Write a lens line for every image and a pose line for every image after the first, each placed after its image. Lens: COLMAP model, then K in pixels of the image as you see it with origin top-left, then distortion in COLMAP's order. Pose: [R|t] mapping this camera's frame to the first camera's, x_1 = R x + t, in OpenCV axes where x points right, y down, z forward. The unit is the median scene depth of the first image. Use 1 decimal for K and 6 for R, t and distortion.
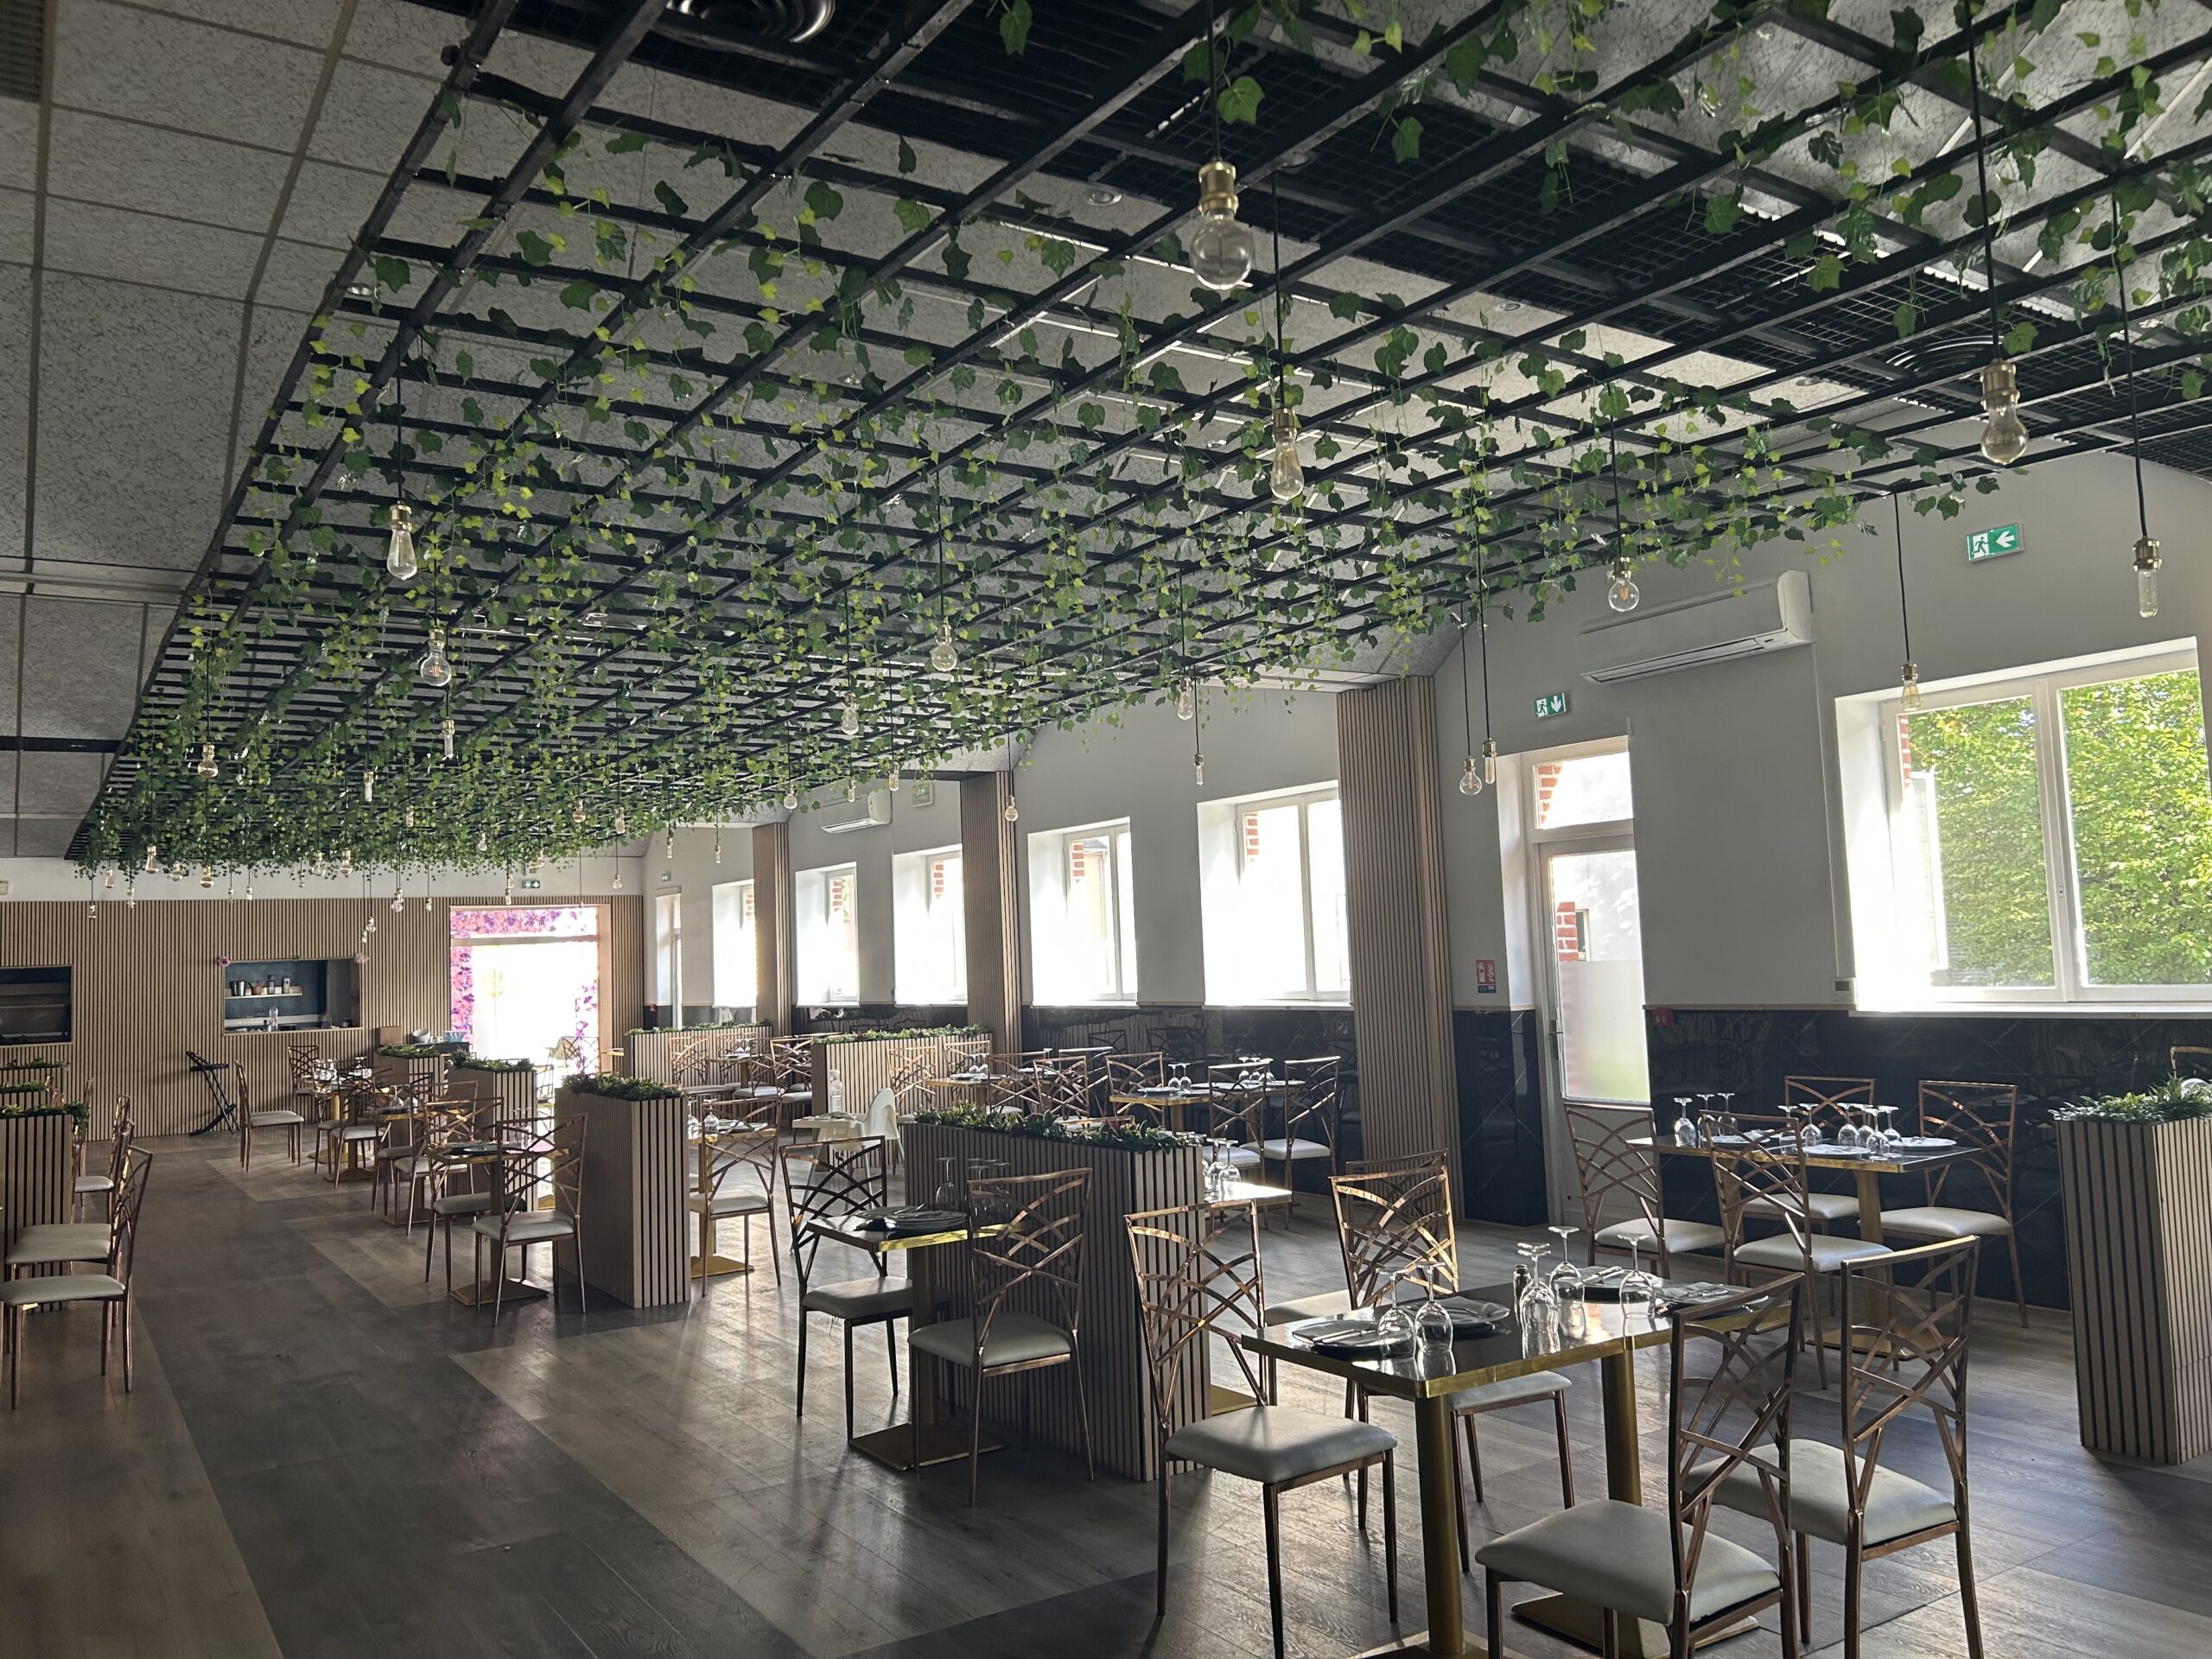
lens RADIAL K [[1663.7, 0, 1106.0], [0, 1663.7, 829.5], [0, 0, 1]] dist [0.001891, 0.000233]
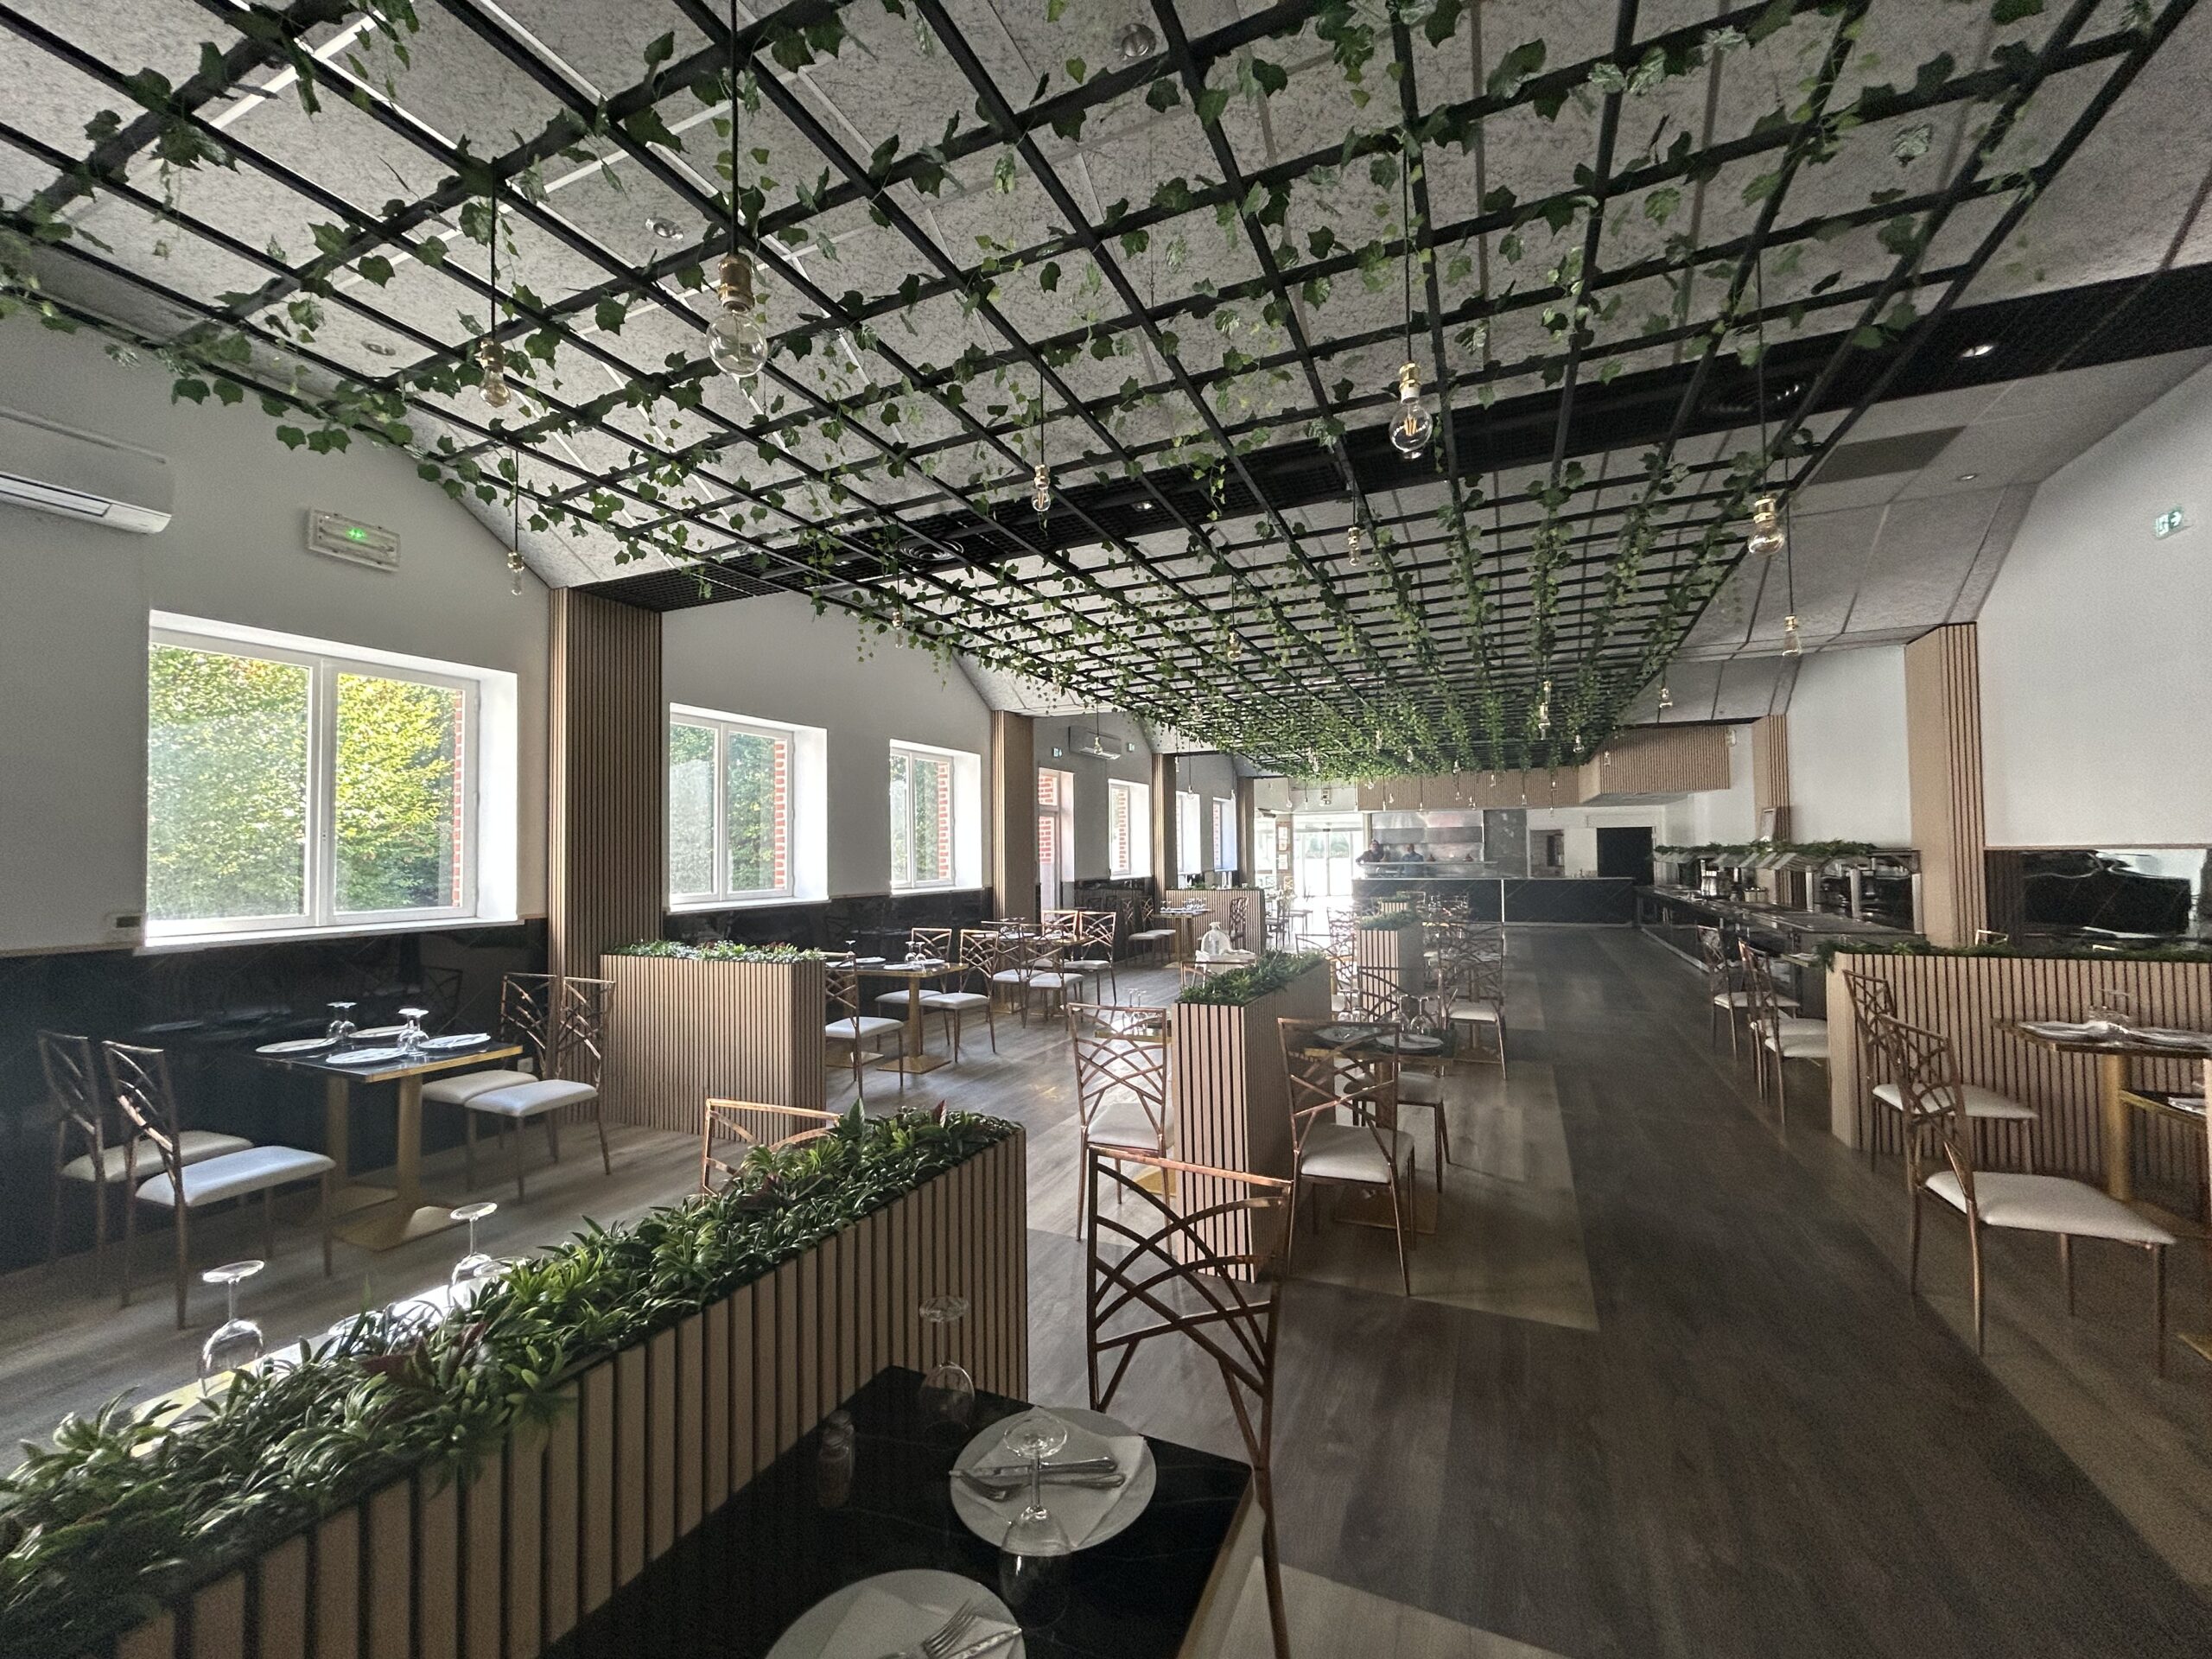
lens RADIAL K [[879.7, 0, 1110.1], [0, 879.7, 833.2], [0, 0, 1]] dist [0.024700, -0.008481]
pose [[-0.531269, 0.075110, 0.843867, -0.614096], [-0.026276, 0.994122, -0.105026, 0.125004], [-0.846796, -0.077970, -0.526173, 1.213563]]
